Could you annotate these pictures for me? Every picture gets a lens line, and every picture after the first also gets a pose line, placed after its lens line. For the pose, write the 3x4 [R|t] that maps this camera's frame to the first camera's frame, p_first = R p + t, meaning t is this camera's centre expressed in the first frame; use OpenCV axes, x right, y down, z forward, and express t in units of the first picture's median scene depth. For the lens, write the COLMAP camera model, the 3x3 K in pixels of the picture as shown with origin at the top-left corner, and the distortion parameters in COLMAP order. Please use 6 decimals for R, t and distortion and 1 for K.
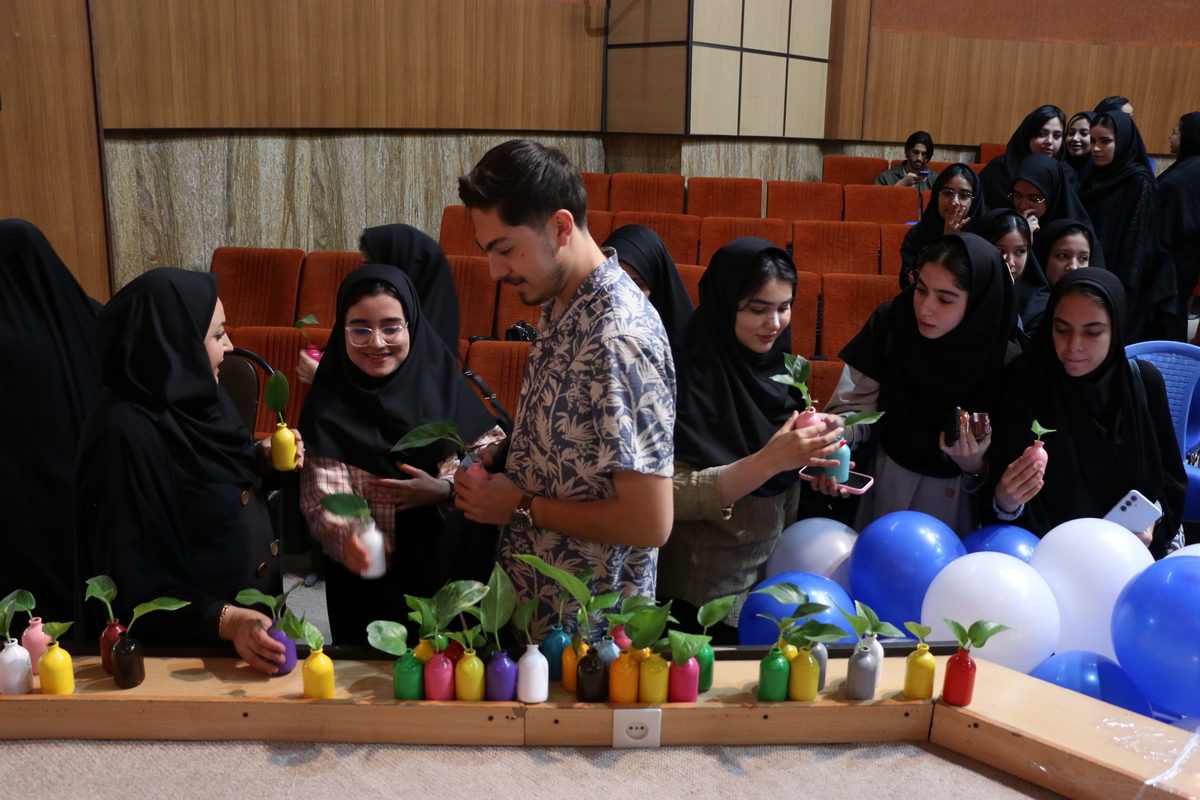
lens RADIAL K [[1057.0, 0, 523.7], [0, 1057.0, 407.9], [0, 0, 1]] dist [-0.135593, 0.072239]
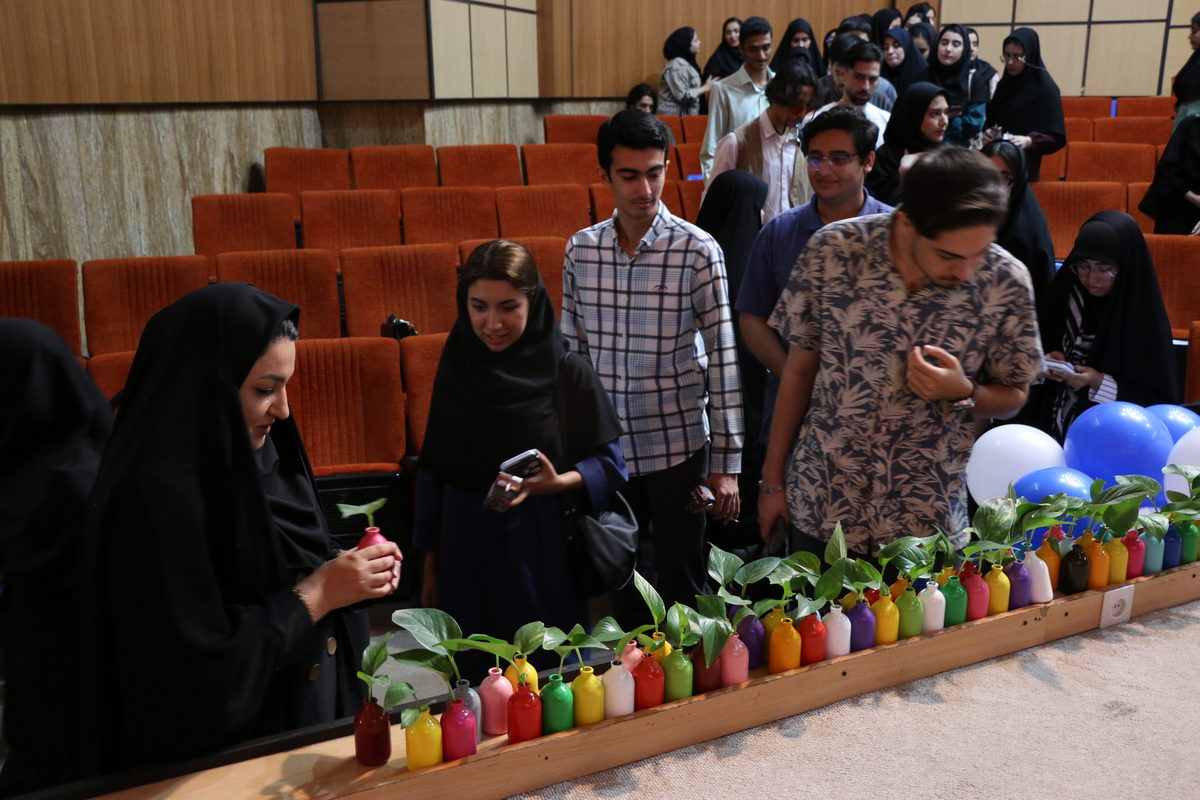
lens RADIAL K [[1266.8, 0, 599.1], [0, 1266.8, 404.5], [0, 0, 1]] dist [0.016061, 0.000000]
pose [[0.871454, -0.149455, 0.467152, -0.271969], [0.161858, 0.986718, 0.013737, 0.007972], [-0.463000, 0.063641, 0.884070, -0.022312]]
